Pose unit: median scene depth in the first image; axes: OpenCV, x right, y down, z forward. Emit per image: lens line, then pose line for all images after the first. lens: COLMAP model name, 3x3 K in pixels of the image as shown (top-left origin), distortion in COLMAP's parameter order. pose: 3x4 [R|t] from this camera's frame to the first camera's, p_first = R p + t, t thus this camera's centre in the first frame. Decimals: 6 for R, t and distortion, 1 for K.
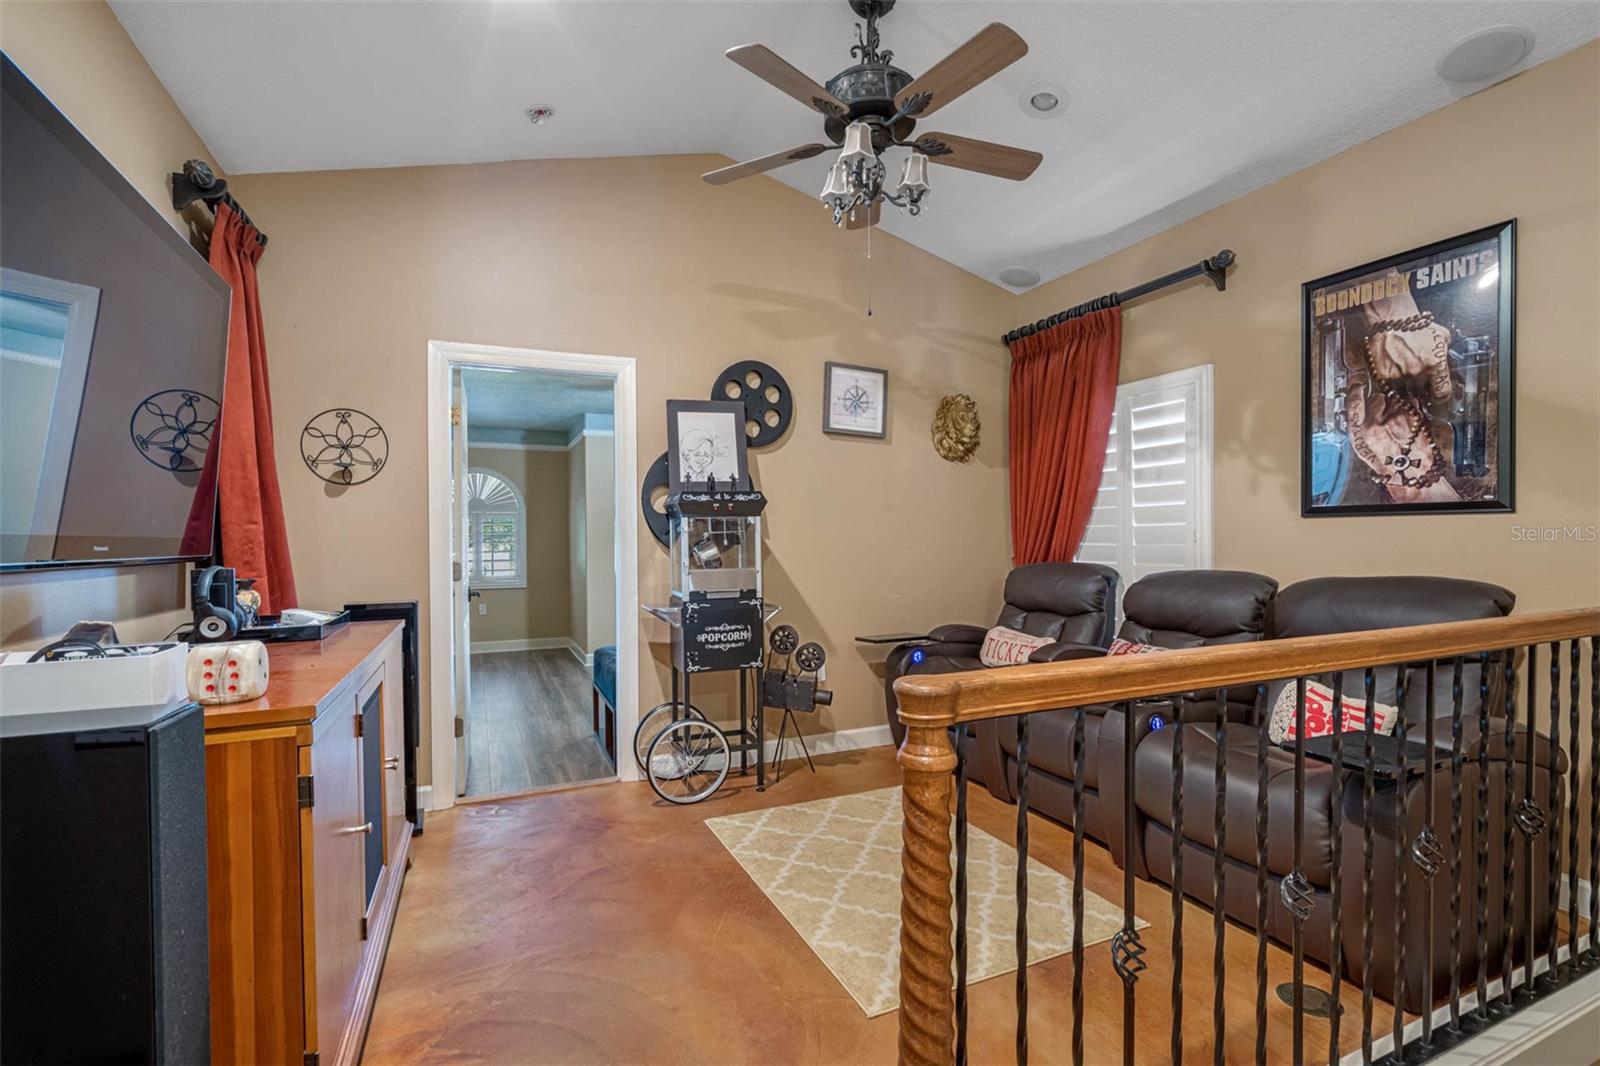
lens RADIAL K [[728.5, 0, 798.9], [0, 728.5, 538.0], [0, 0, 1]] dist [0.002923, -0.000062]
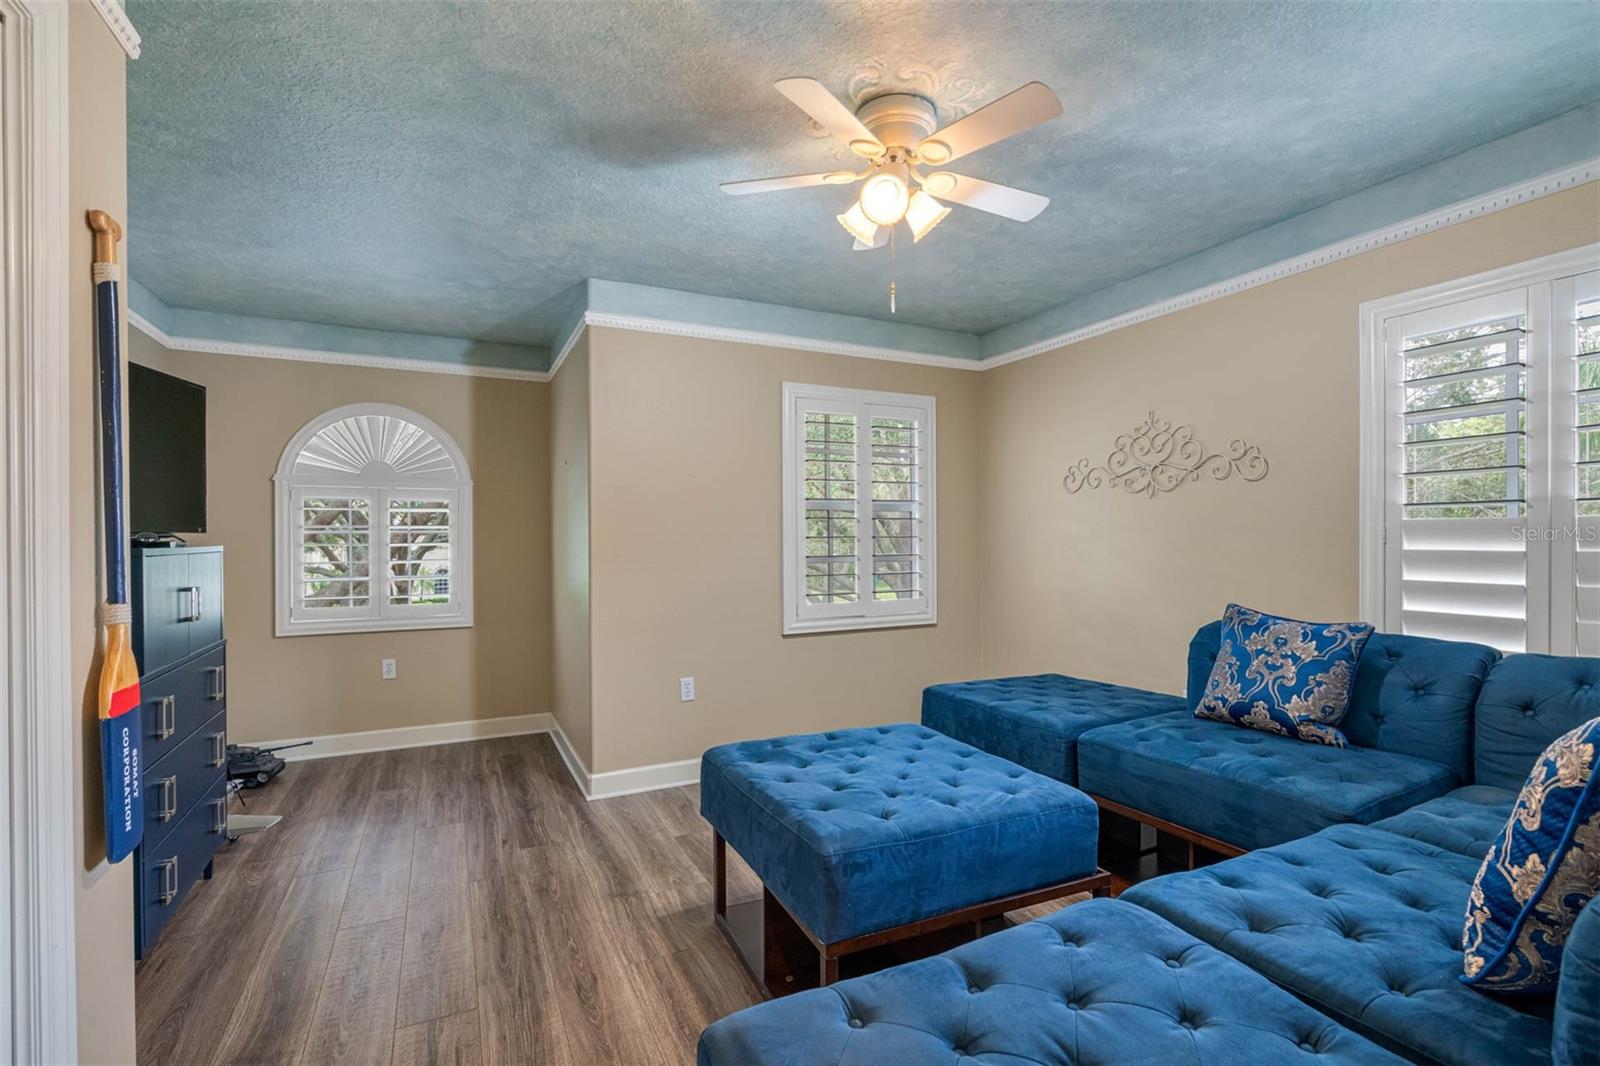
lens RADIAL K [[728.5, 0, 803.8], [0, 728.5, 538.8], [0, 0, 1]] dist [0.002923, -0.000062]
pose [[0.999167, 0.000810, 0.040798, -0.150710], [-0.000515, 0.999974, -0.007260, 0.005866], [-0.040803, 0.007233, 0.999141, 0.450686]]
